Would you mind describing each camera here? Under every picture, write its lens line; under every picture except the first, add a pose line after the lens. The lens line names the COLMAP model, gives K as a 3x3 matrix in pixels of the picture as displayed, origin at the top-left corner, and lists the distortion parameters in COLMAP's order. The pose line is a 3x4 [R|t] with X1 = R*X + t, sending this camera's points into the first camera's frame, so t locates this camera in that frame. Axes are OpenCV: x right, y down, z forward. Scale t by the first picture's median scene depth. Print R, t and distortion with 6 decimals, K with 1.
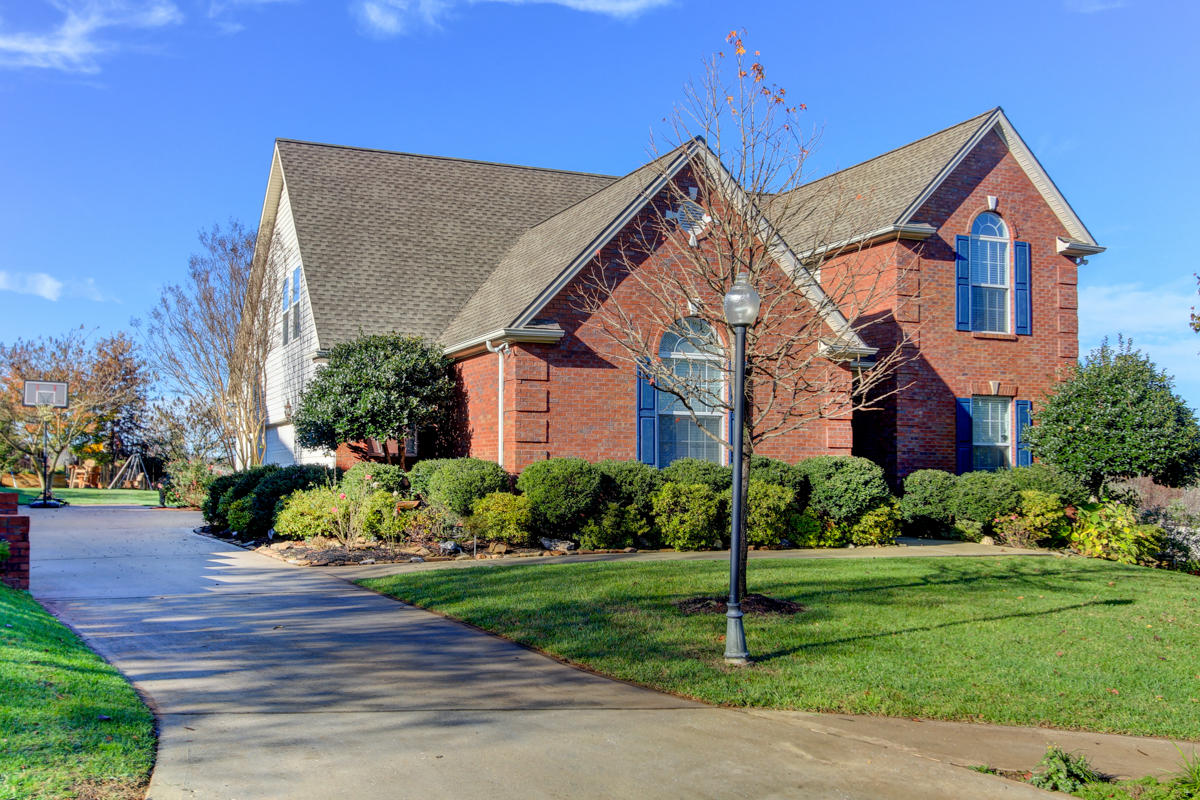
lens RADIAL K [[1190.7, 0, 600.0], [0, 1190.7, 400.0], [0, 0, 1]] dist [-0.020054, -0.000332]
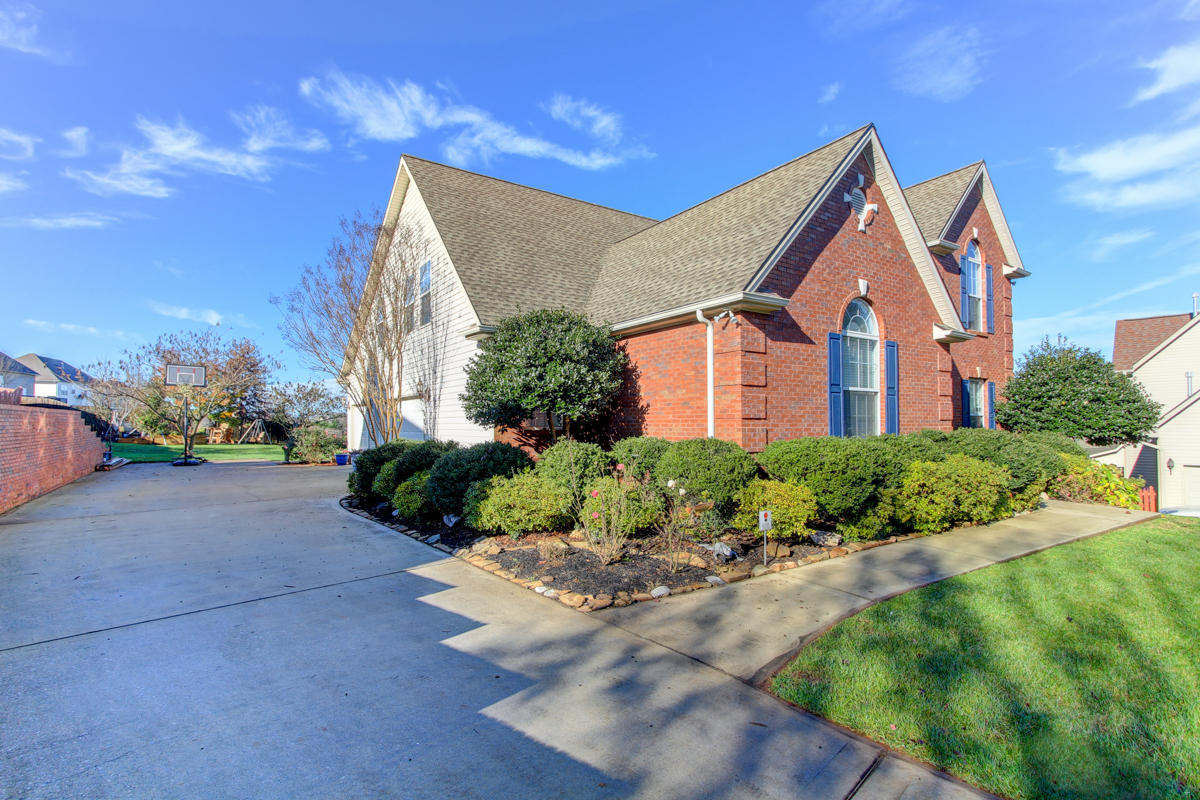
lens RADIAL K [[563.7, 0, 601.5], [0, 563.7, 396.5], [0, 0, 1]] dist [0.000996, 0.000046]
pose [[0.983129, 0.001470, 0.182910, -0.200891], [-0.004148, 0.999890, 0.014264, 0.009563], [-0.182869, -0.014782, 0.983026, 0.463631]]
